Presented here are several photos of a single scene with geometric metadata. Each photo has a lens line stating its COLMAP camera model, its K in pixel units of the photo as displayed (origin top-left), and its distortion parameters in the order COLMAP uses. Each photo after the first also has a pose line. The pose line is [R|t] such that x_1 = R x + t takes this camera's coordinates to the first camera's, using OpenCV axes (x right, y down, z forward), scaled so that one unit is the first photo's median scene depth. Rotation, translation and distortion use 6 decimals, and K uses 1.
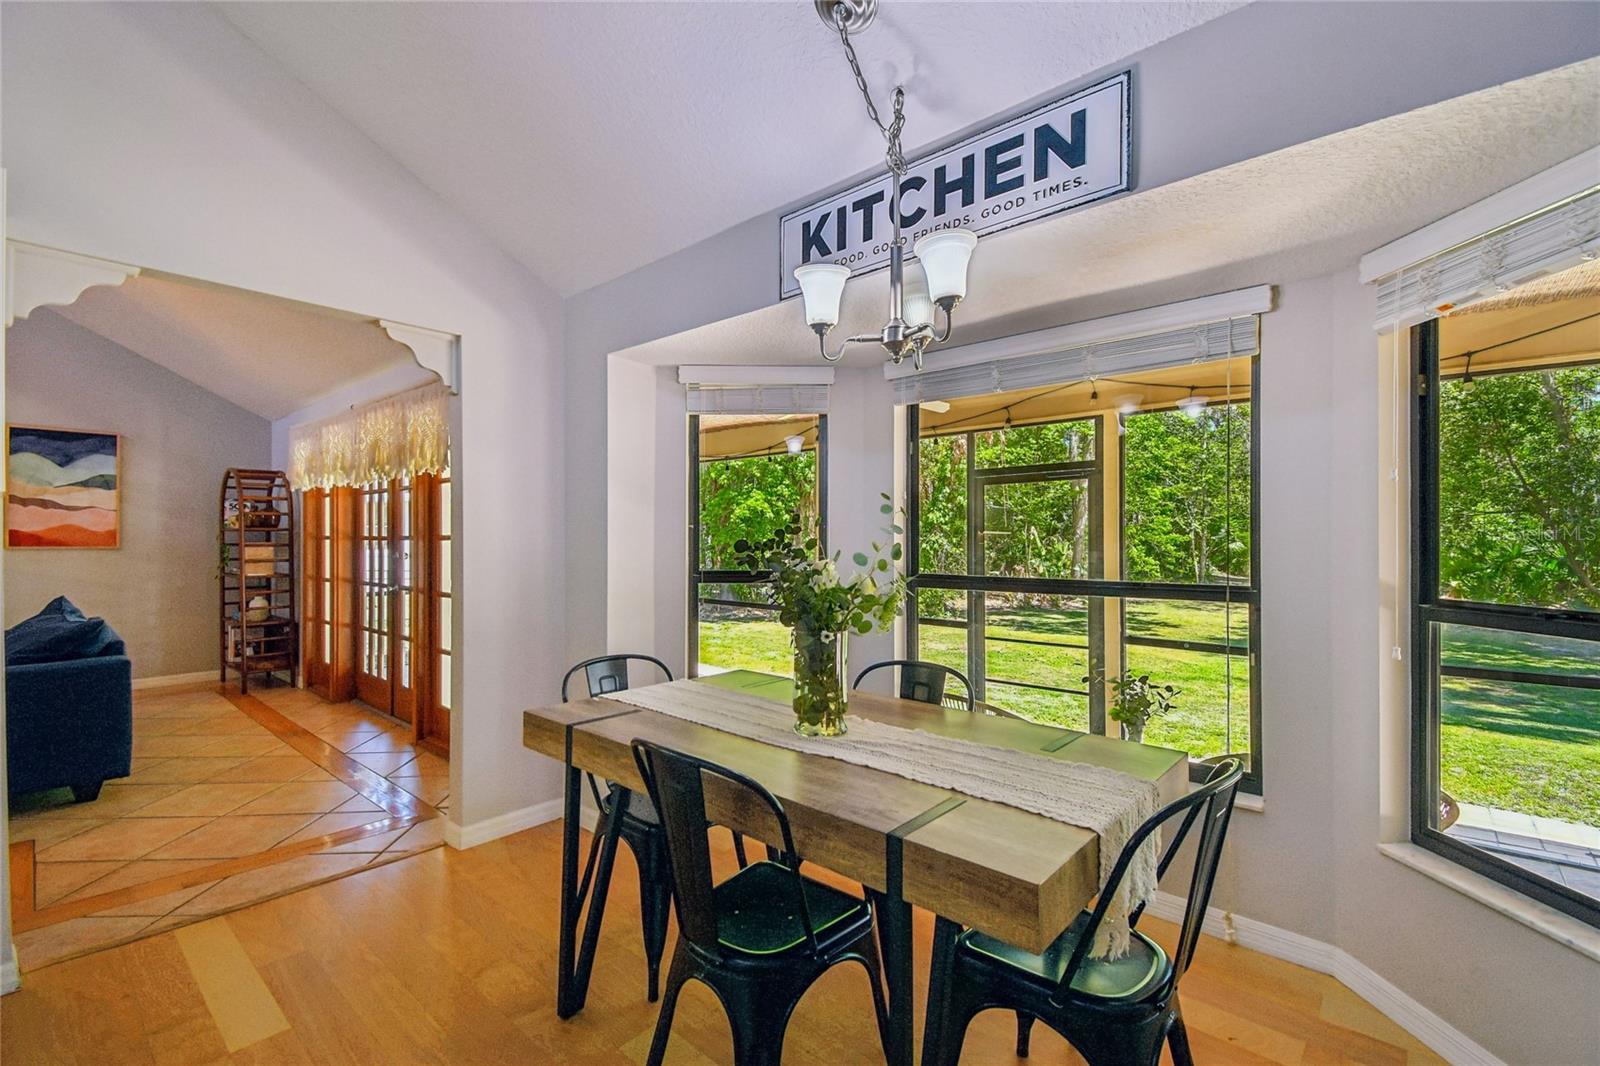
lens RADIAL K [[705.5, 0, 794.7], [0, 705.5, 541.5], [0, 0, 1]] dist [0.023672, -0.011783]
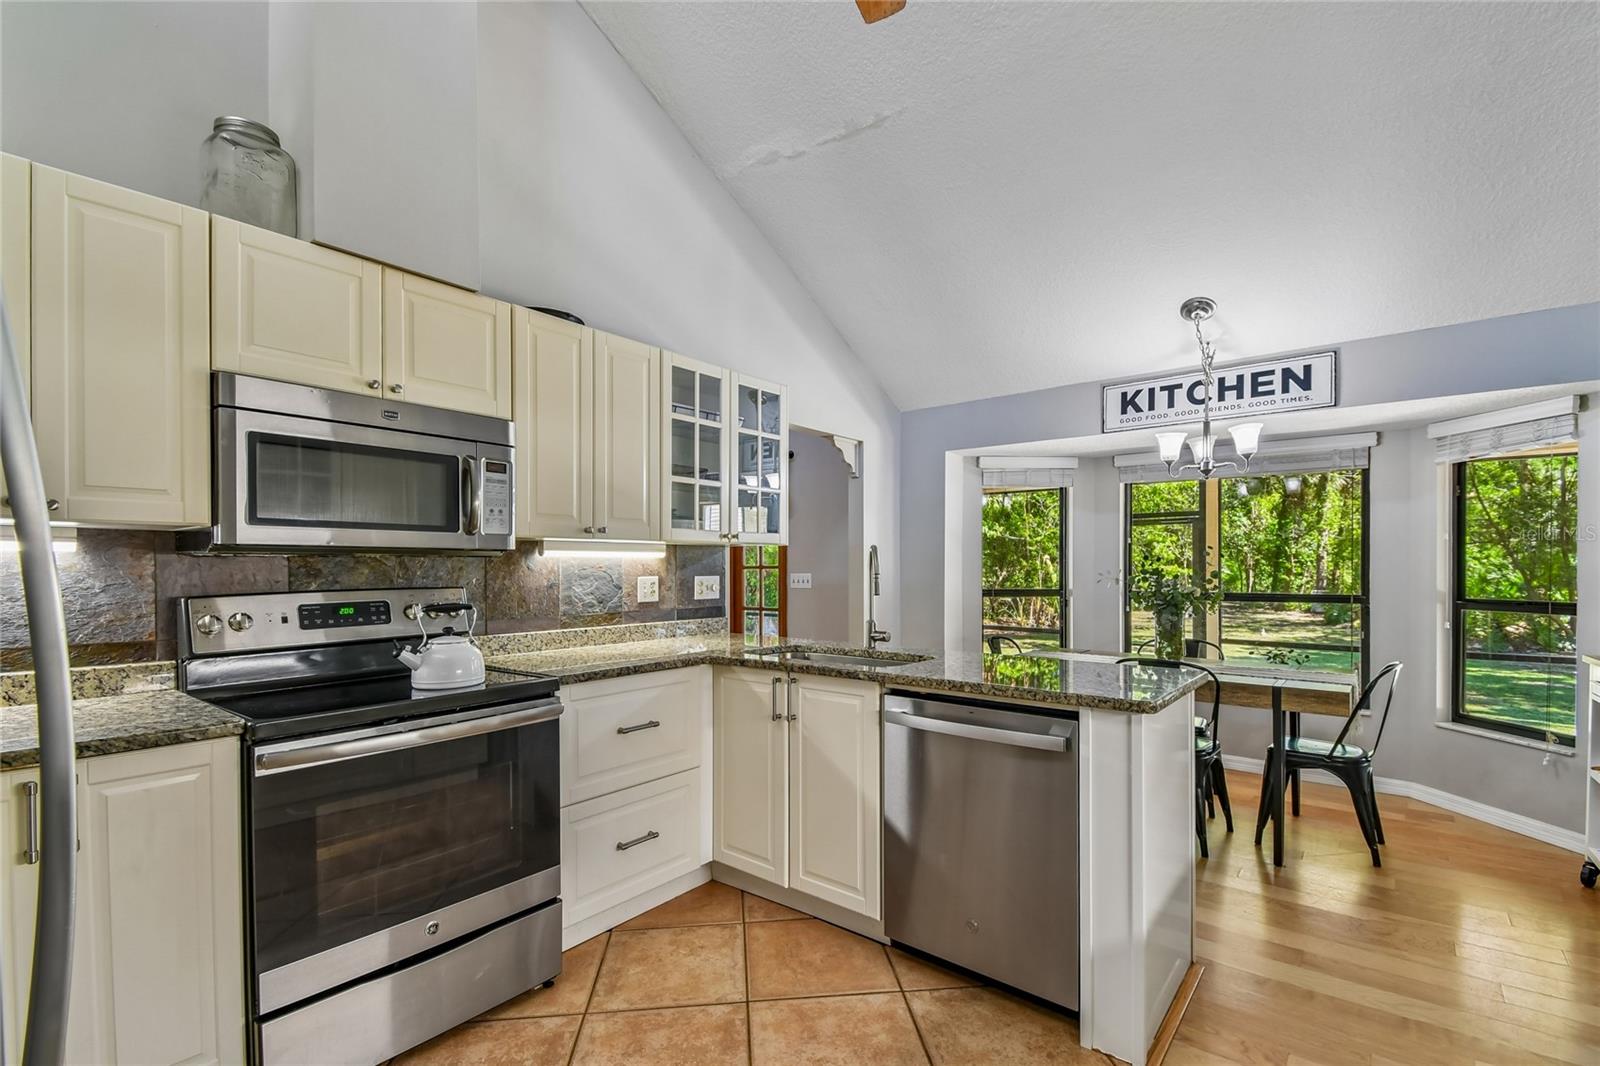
lens RADIAL K [[705.5, 0, 818.8], [0, 705.5, 570.1], [0, 0, 1]] dist [0.023672, -0.011783]
pose [[0.998552, -0.001148, 0.053784, -1.008377], [0.000973, 0.999994, 0.003288, -0.006866], [-0.053788, -0.003231, 0.998547, -0.891462]]
